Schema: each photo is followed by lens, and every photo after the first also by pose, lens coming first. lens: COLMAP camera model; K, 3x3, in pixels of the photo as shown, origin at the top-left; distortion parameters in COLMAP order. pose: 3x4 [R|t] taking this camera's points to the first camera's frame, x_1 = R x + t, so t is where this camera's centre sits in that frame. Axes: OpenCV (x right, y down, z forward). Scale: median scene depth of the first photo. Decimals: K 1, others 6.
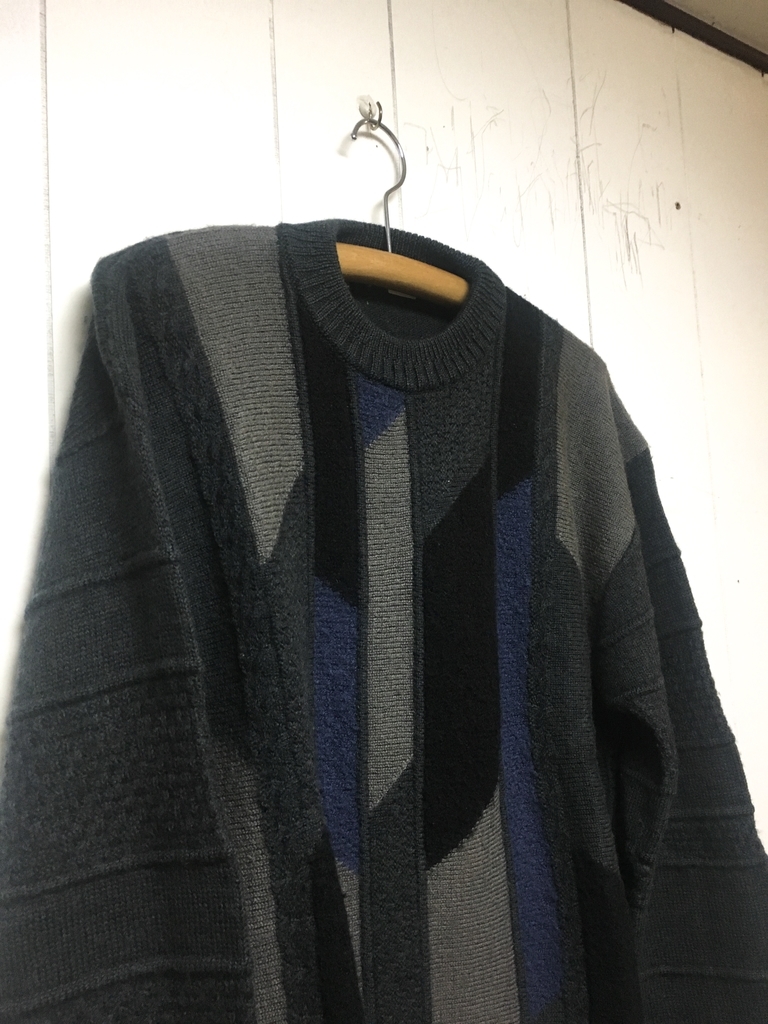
lens RADIAL K [[874.8, 0, 383.6], [0, 874.8, 506.0], [0, 0, 1]] dist [0.083777, -0.111055]
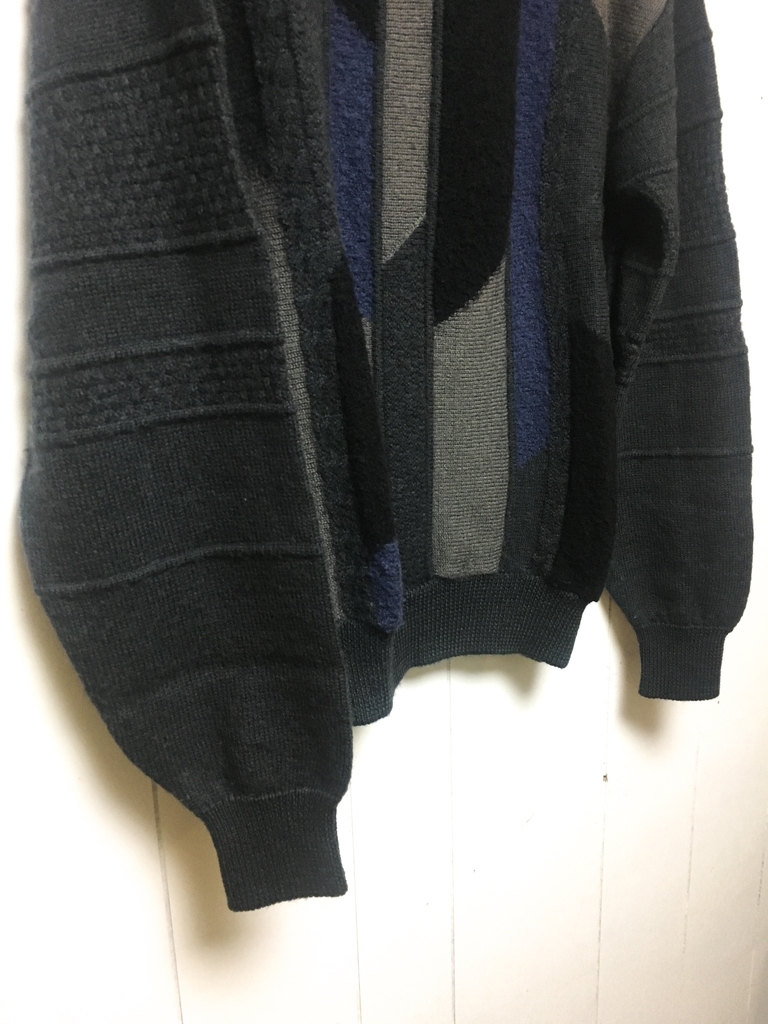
lens RADIAL K [[874.8, 0, 383.6], [0, 874.8, 506.0], [0, 0, 1]] dist [0.083777, -0.111055]
pose [[0.999612, 0.015180, 0.023342, -0.033802], [-0.022487, 0.934496, 0.355264, 0.237633], [-0.016420, -0.355651, 0.934475, -0.070903]]
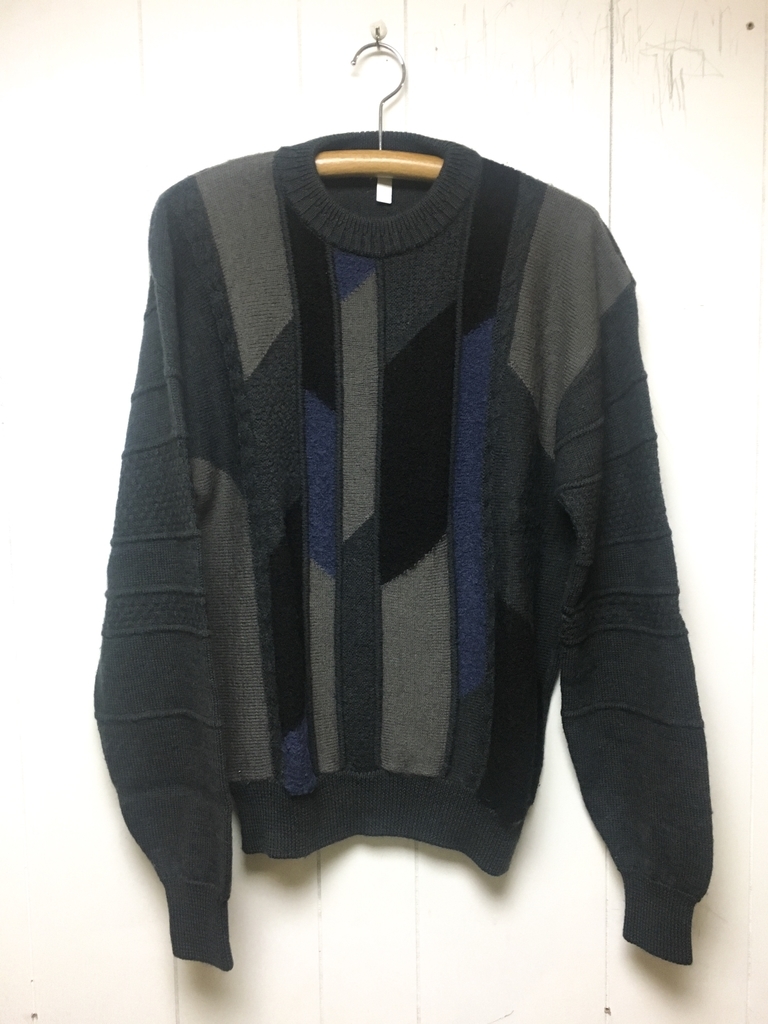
lens RADIAL K [[877.7, 0, 390.1], [0, 877.7, 511.1], [0, 0, 1]] dist [0.083890, -0.120493]
pose [[0.825394, 0.086107, -0.557953, 0.890016], [0.021629, 0.982751, 0.183662, 0.008899], [0.564143, -0.163662, 0.809294, -0.195977]]
